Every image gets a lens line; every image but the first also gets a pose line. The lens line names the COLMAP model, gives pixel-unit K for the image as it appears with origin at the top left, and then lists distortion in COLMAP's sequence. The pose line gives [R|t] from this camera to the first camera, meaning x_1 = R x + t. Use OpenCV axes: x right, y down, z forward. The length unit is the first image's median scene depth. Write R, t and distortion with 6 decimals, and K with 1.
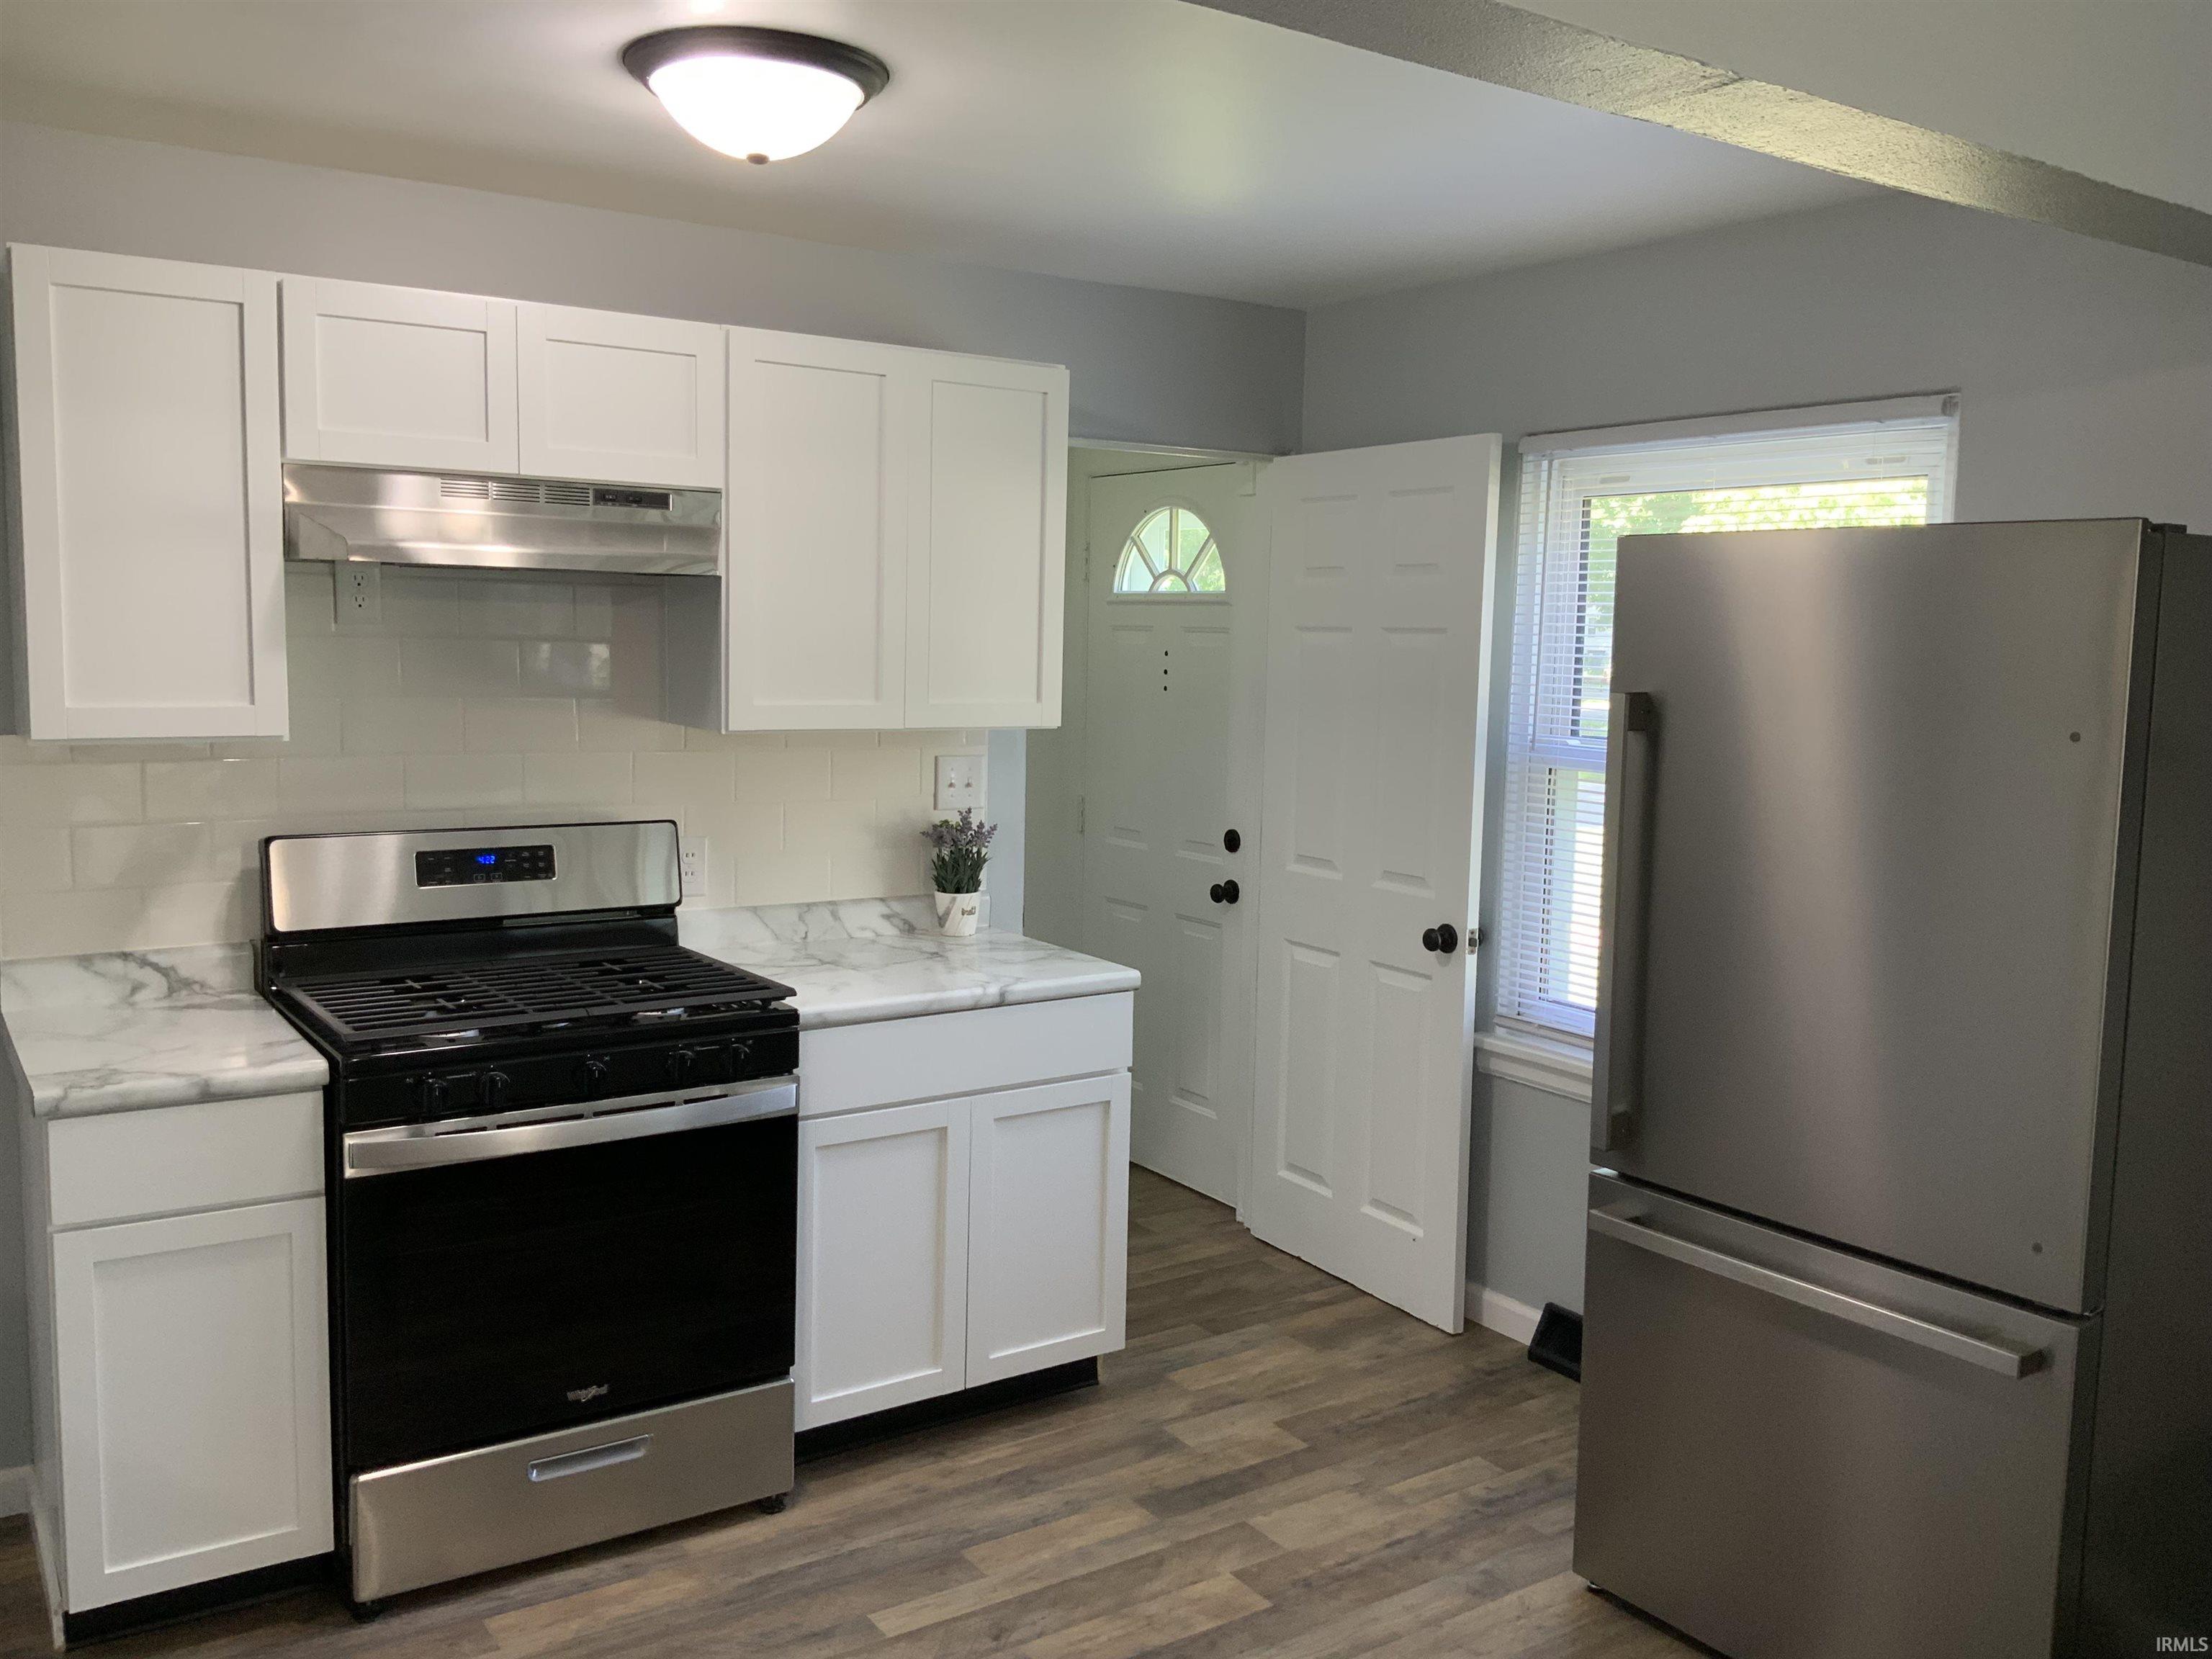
lens RADIAL K [[1823.0, 0, 1113.5], [0, 1823.0, 831.7], [0, 0, 1]] dist [0.075140, -0.110318]
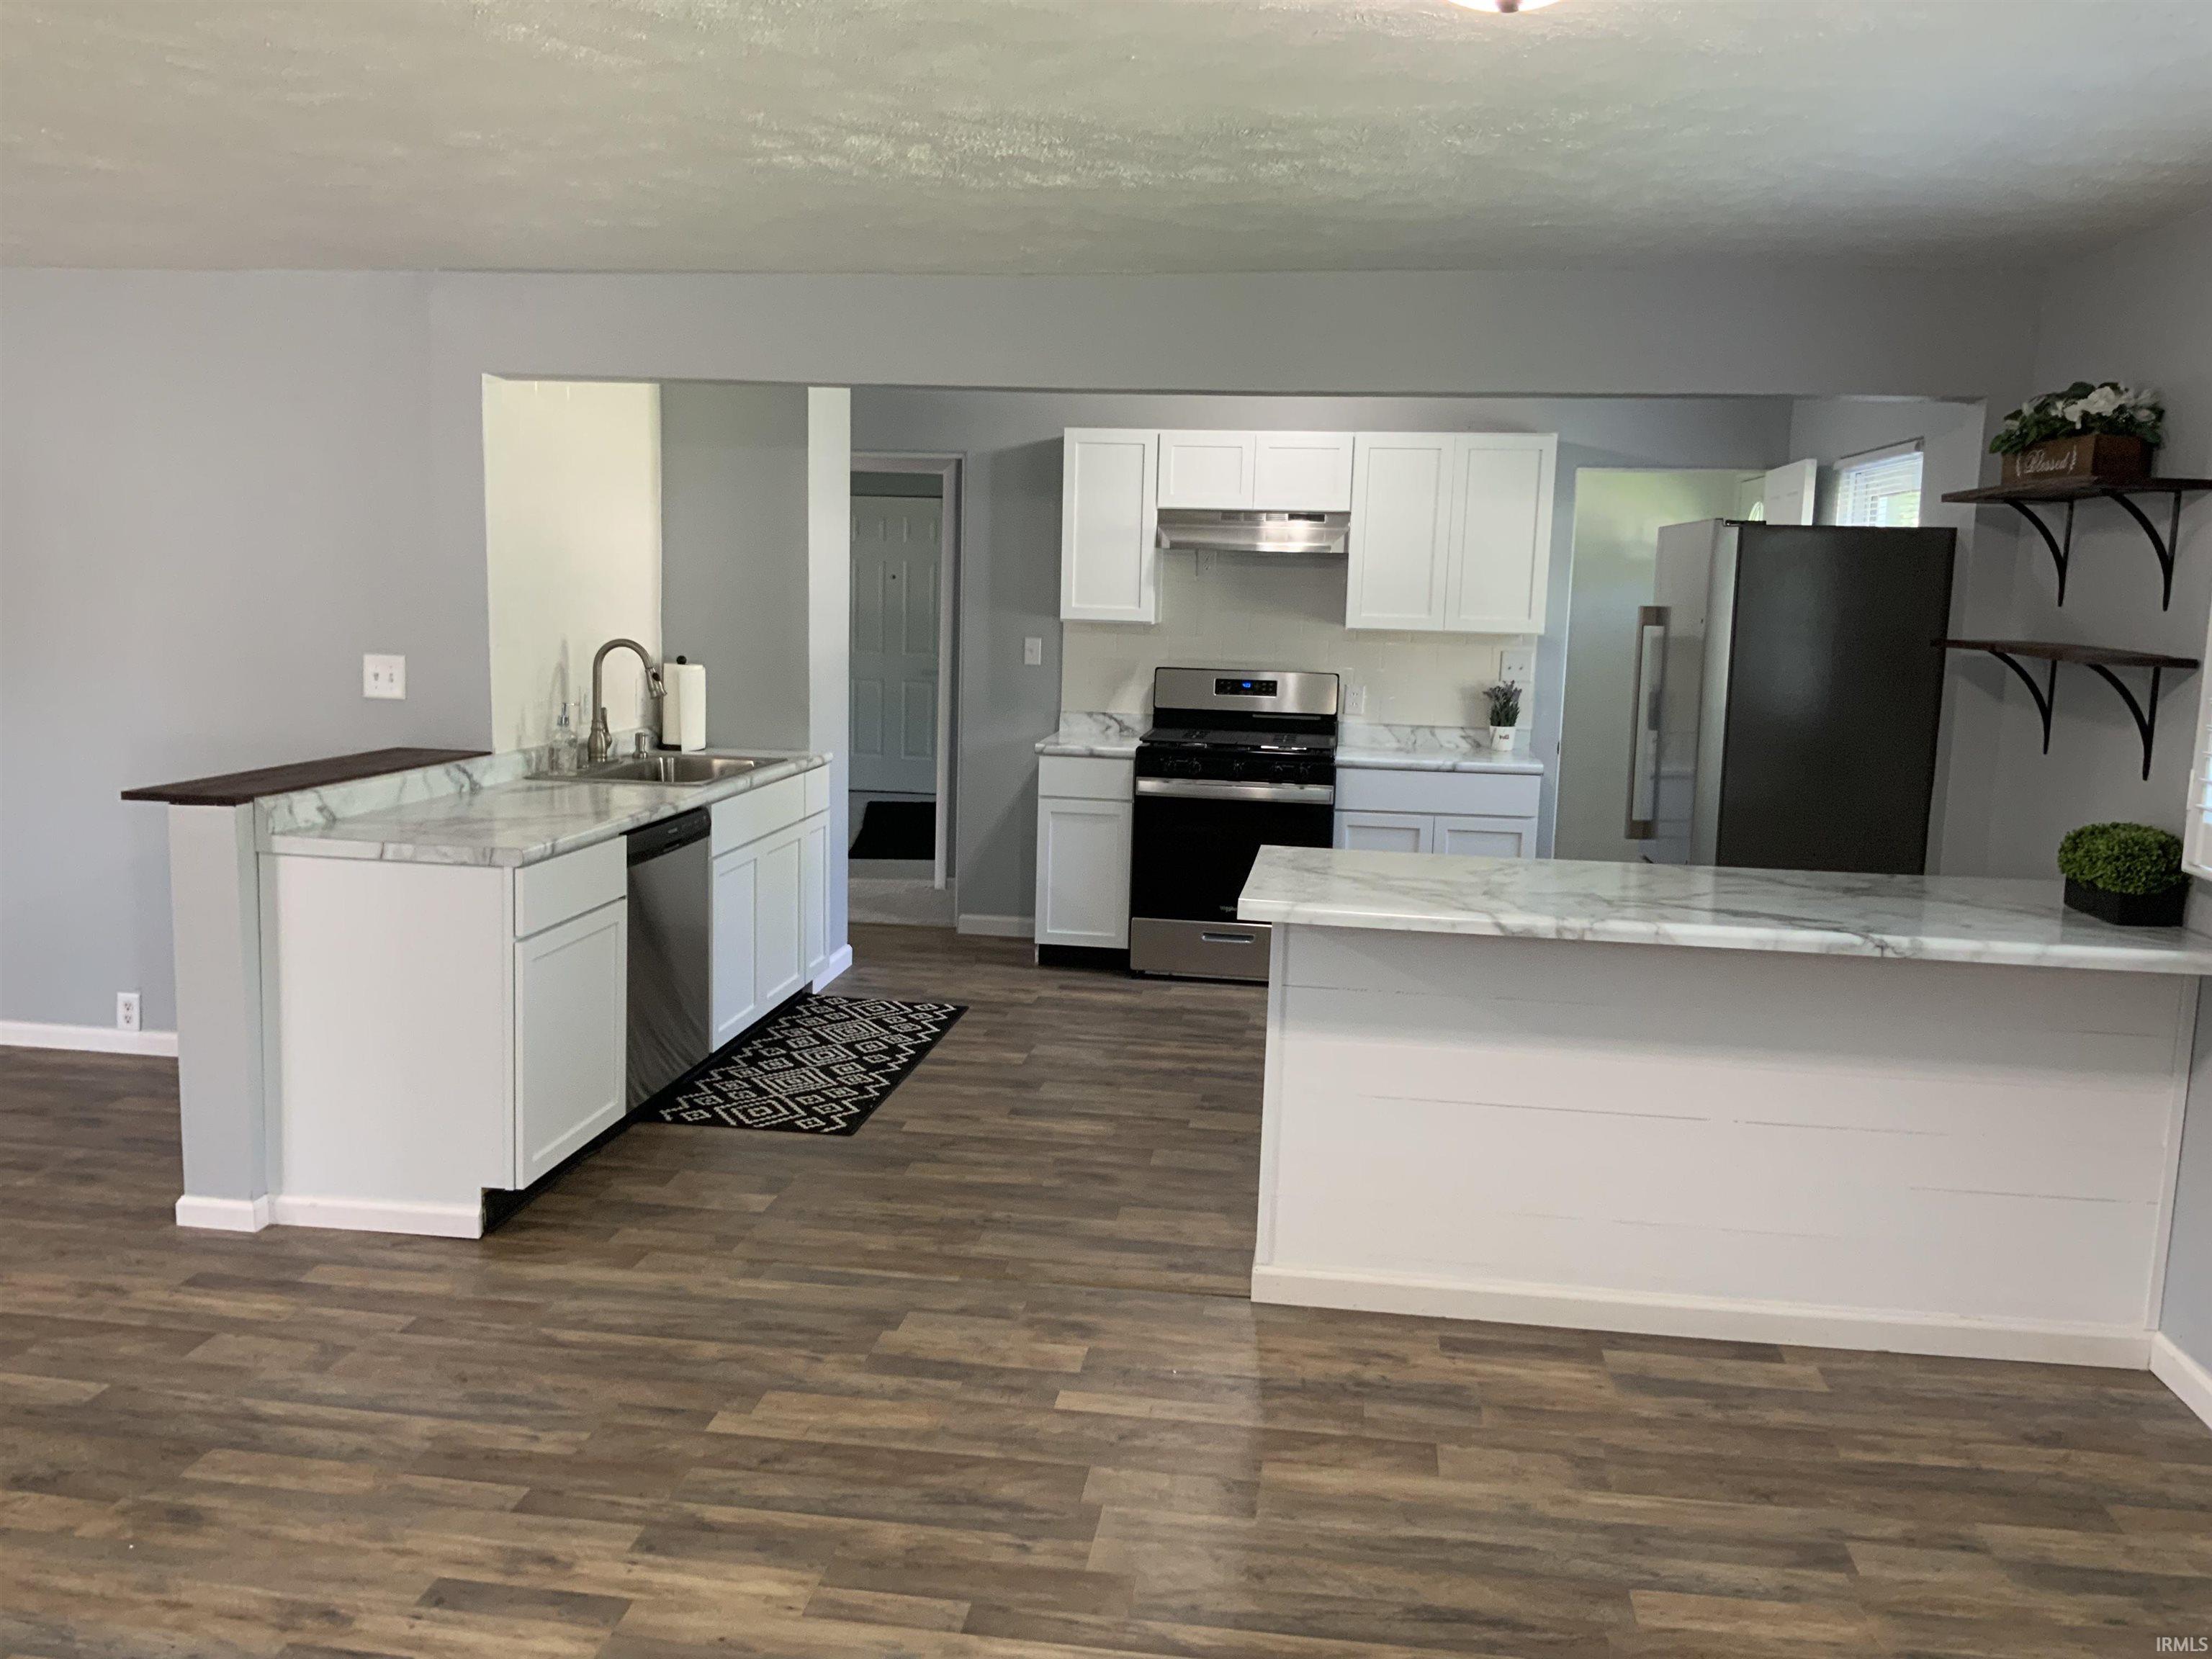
lens RADIAL K [[1823.0, 0, 1093.5], [0, 1823.0, 808.7], [0, 0, 1]] dist [0.075140, -0.110318]
pose [[0.740201, 0.087798, -0.666629, 0.834282], [-0.087246, 0.995598, 0.034249, 0.088245], [0.666701, 0.032810, 0.744602, -0.615556]]
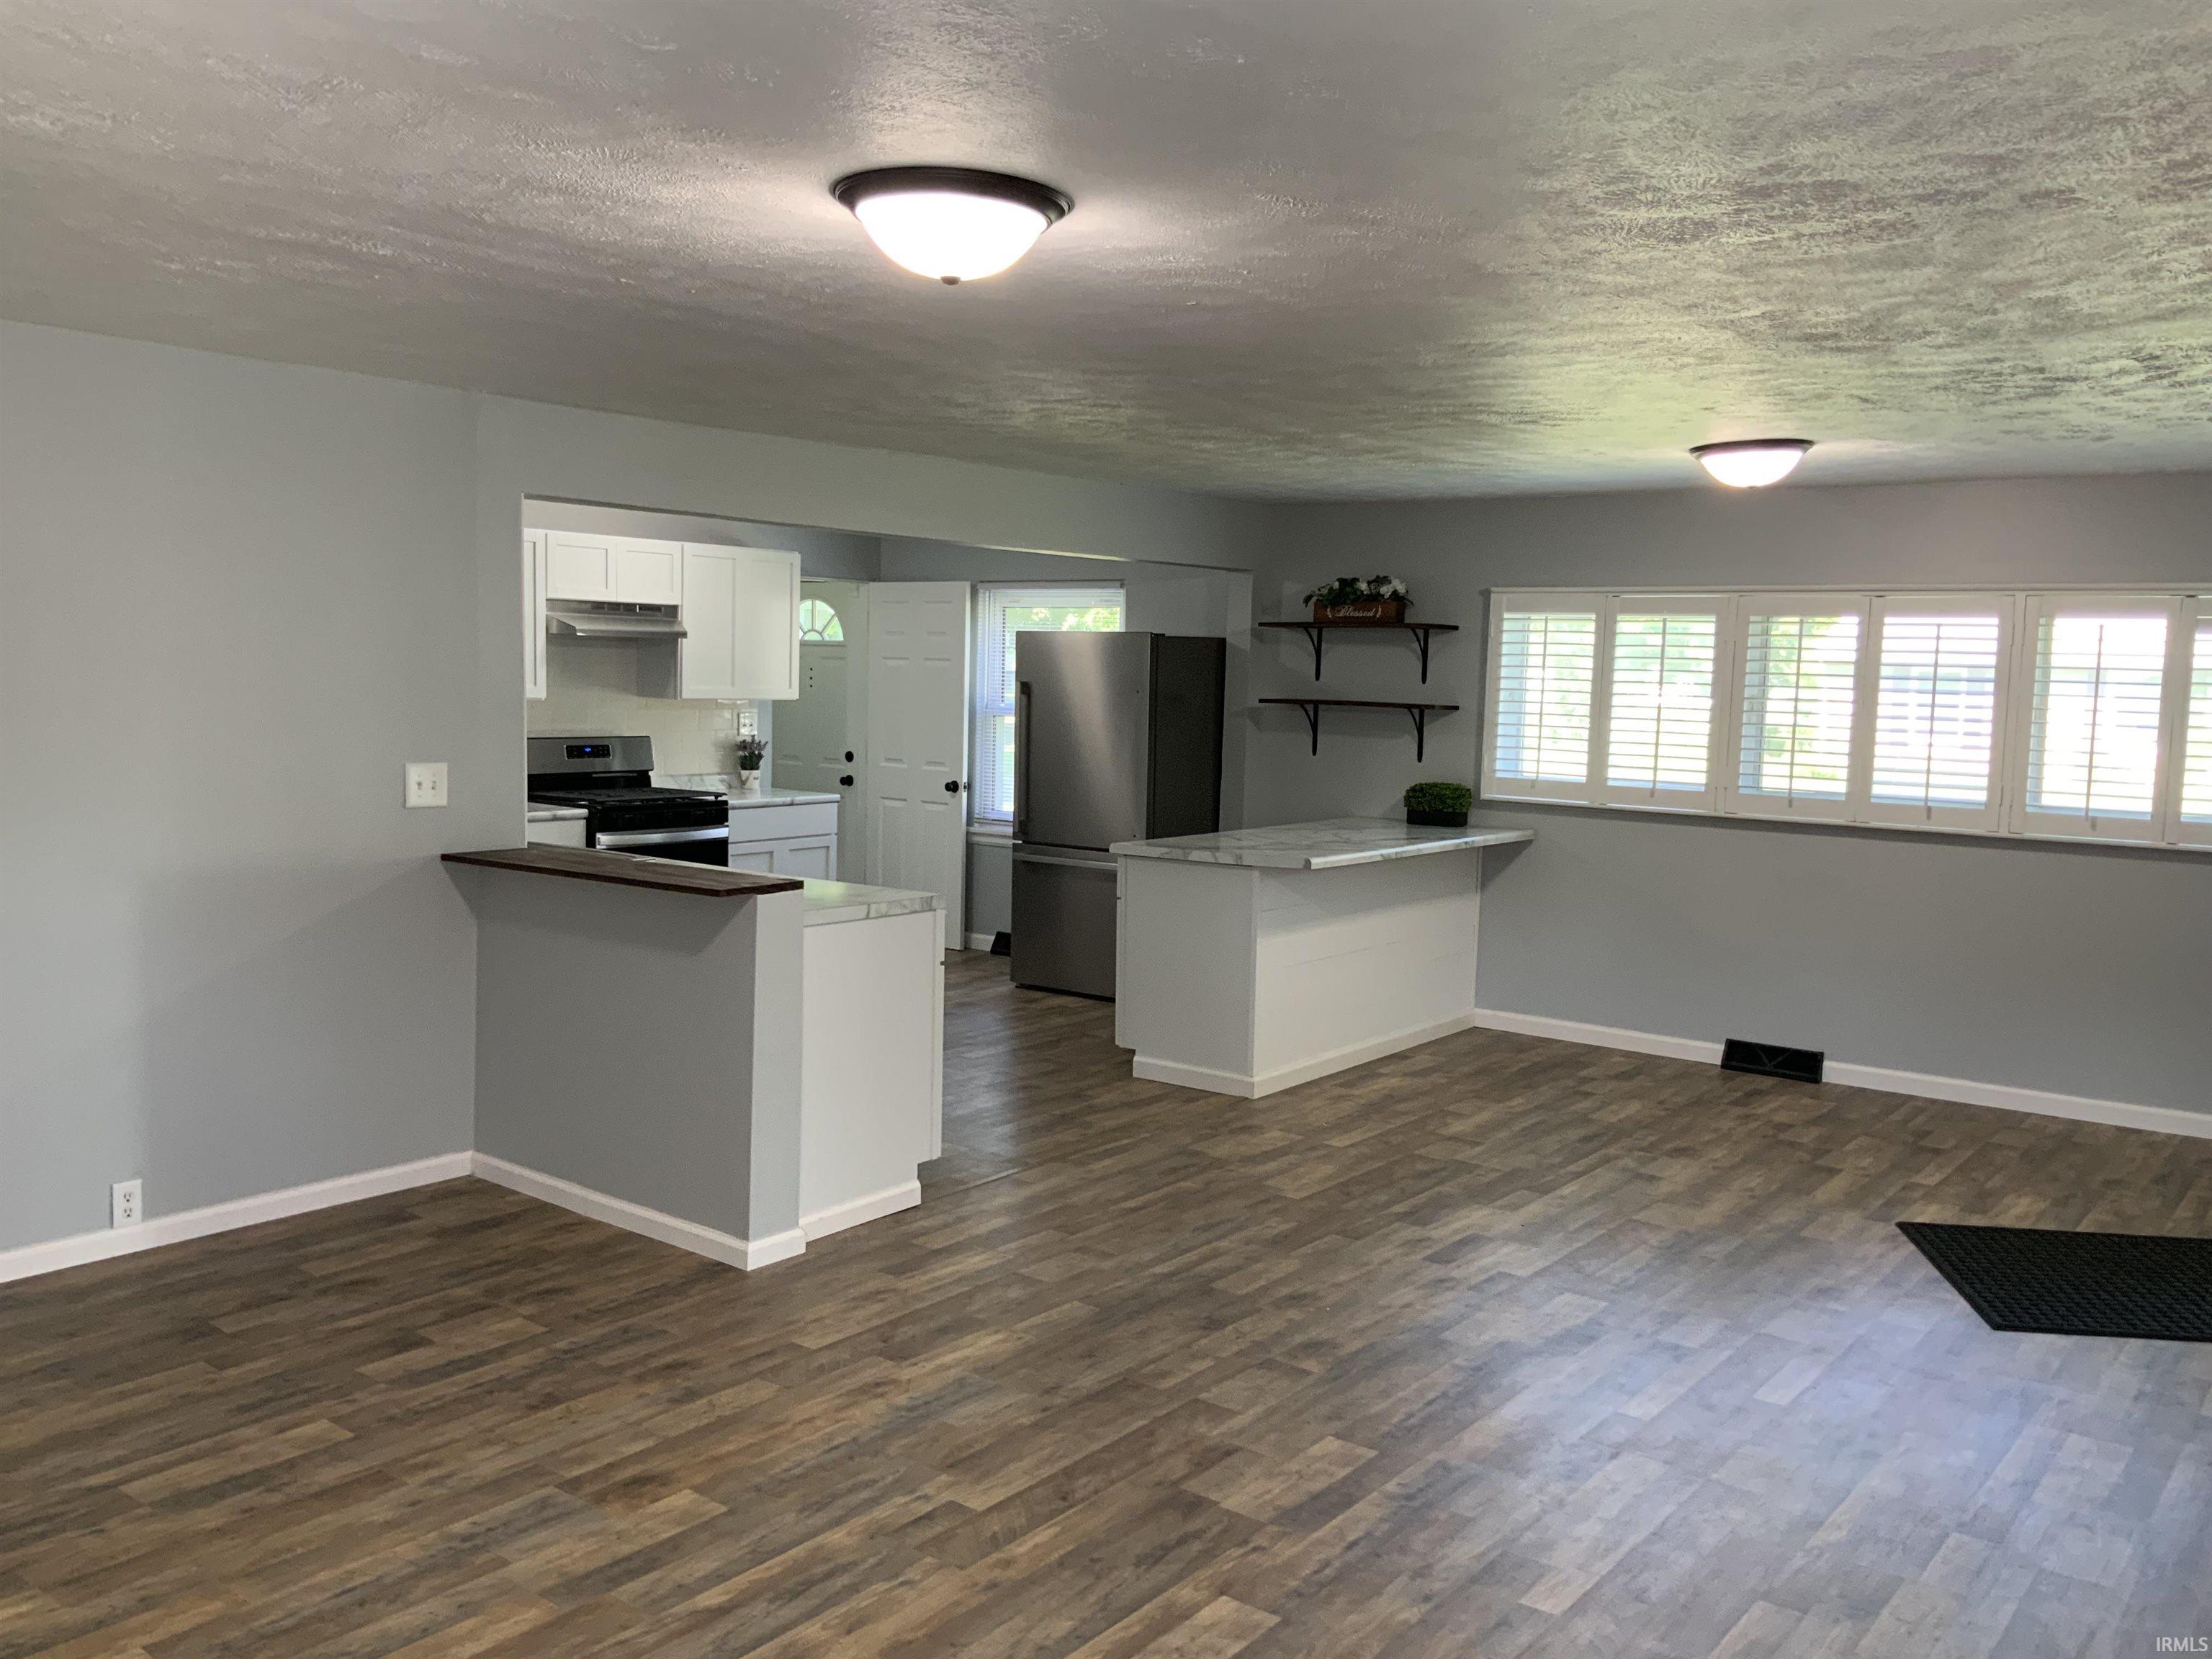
lens RADIAL K [[1823.0, 0, 1092.5], [0, 1823.0, 827.5], [0, 0, 1]] dist [0.075140, -0.110318]
pose [[0.949680, -0.023377, 0.312347, -0.407127], [0.027058, 0.999606, -0.007456, 0.137443], [-0.312050, 0.015533, 0.949939, -1.378796]]
